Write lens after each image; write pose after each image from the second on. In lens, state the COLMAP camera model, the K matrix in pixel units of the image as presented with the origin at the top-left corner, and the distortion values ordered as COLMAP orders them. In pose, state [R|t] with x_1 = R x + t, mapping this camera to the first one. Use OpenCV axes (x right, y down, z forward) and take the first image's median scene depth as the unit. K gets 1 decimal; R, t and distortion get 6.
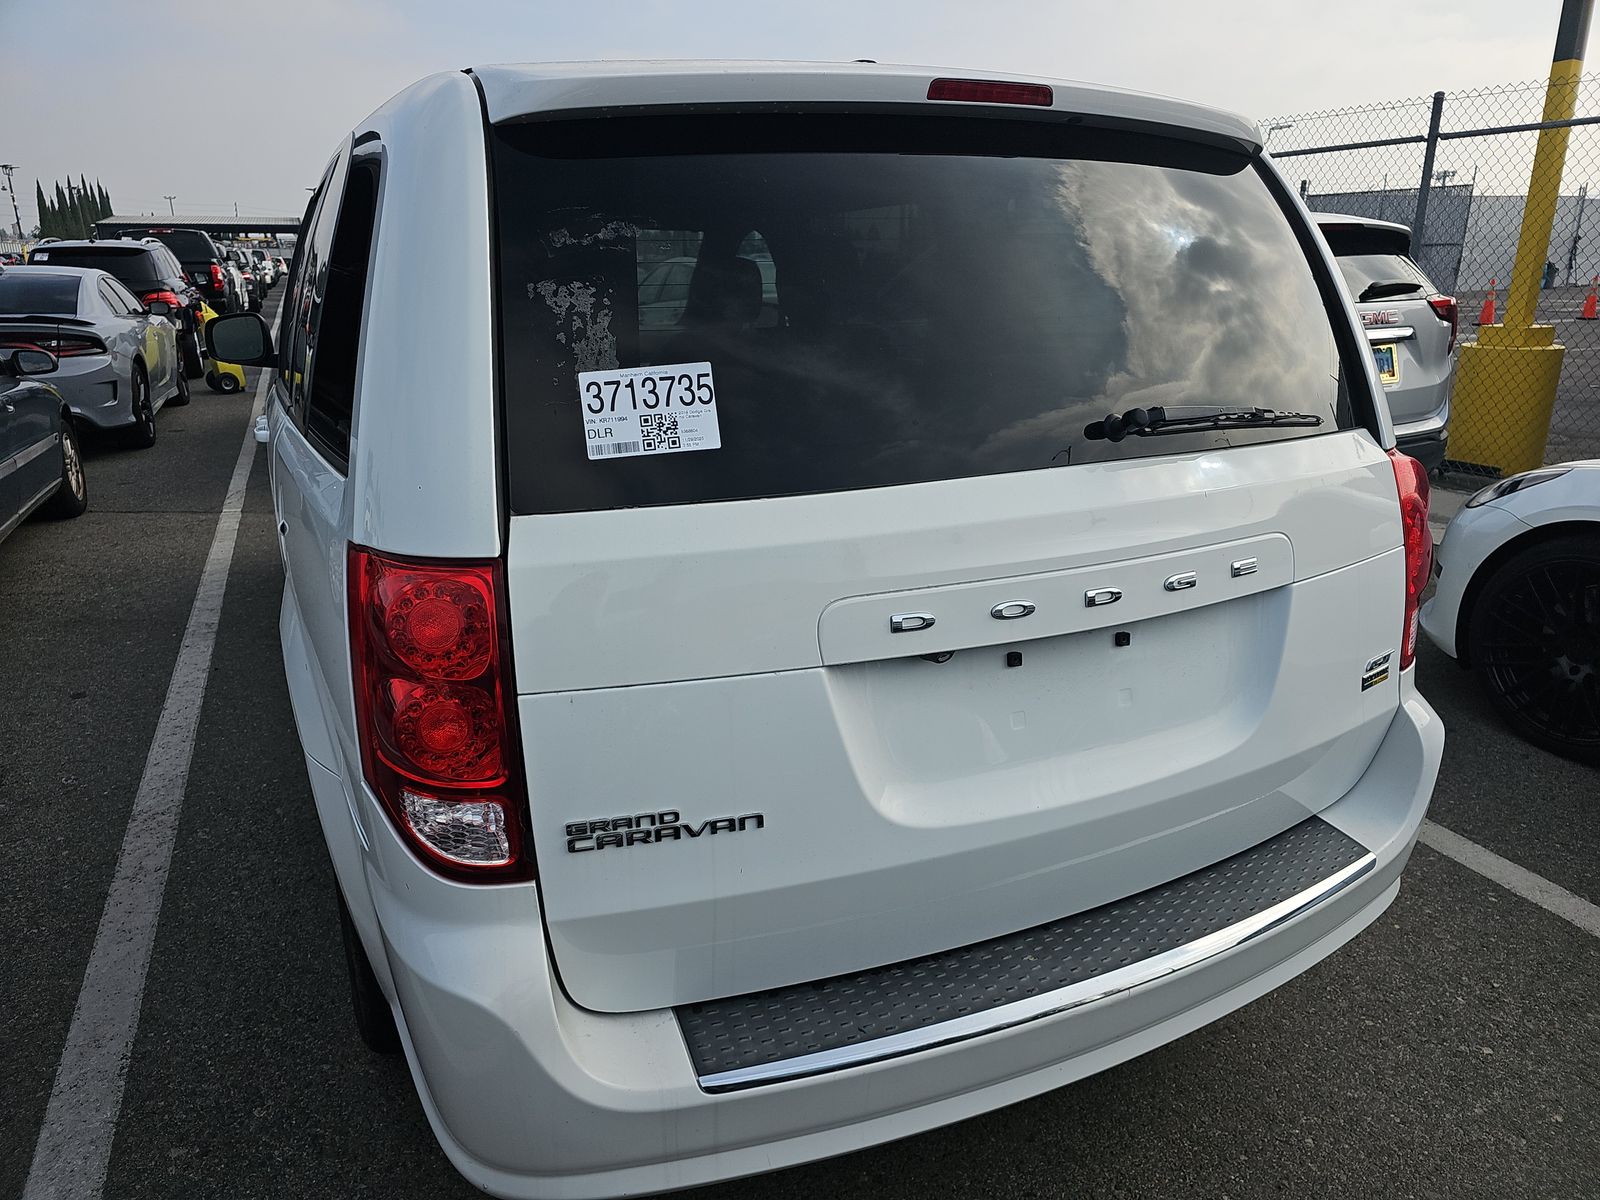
lens RADIAL K [[1069.1, 0, 811.9], [0, 1069.1, 590.7], [0, 0, 1]] dist [0.040544, -0.033033]
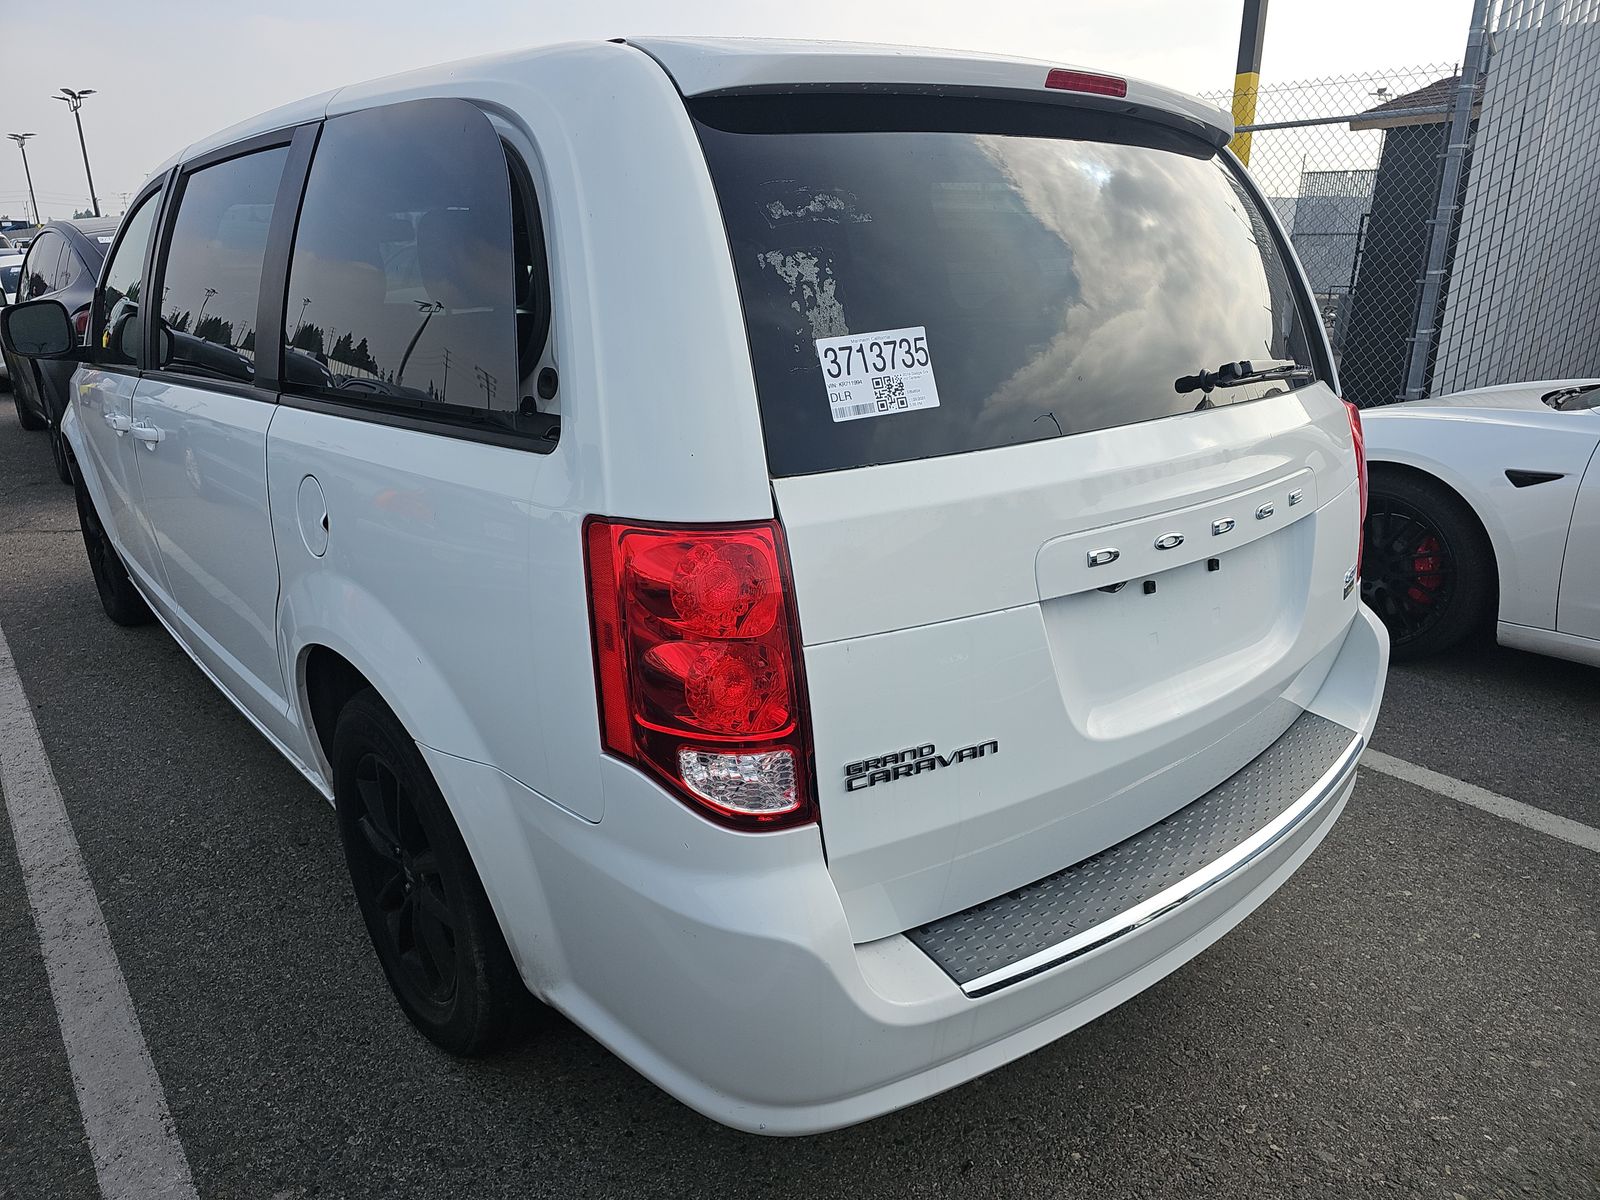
lens RADIAL K [[1069.1, 0, 798.3], [0, 1069.1, 593.1], [0, 0, 1]] dist [0.040544, -0.033033]
pose [[0.966883, -0.076274, 0.243556, -0.499675], [0.073181, 0.997082, 0.021739, 0.020364], [-0.244504, -0.003196, 0.969643, -0.013492]]
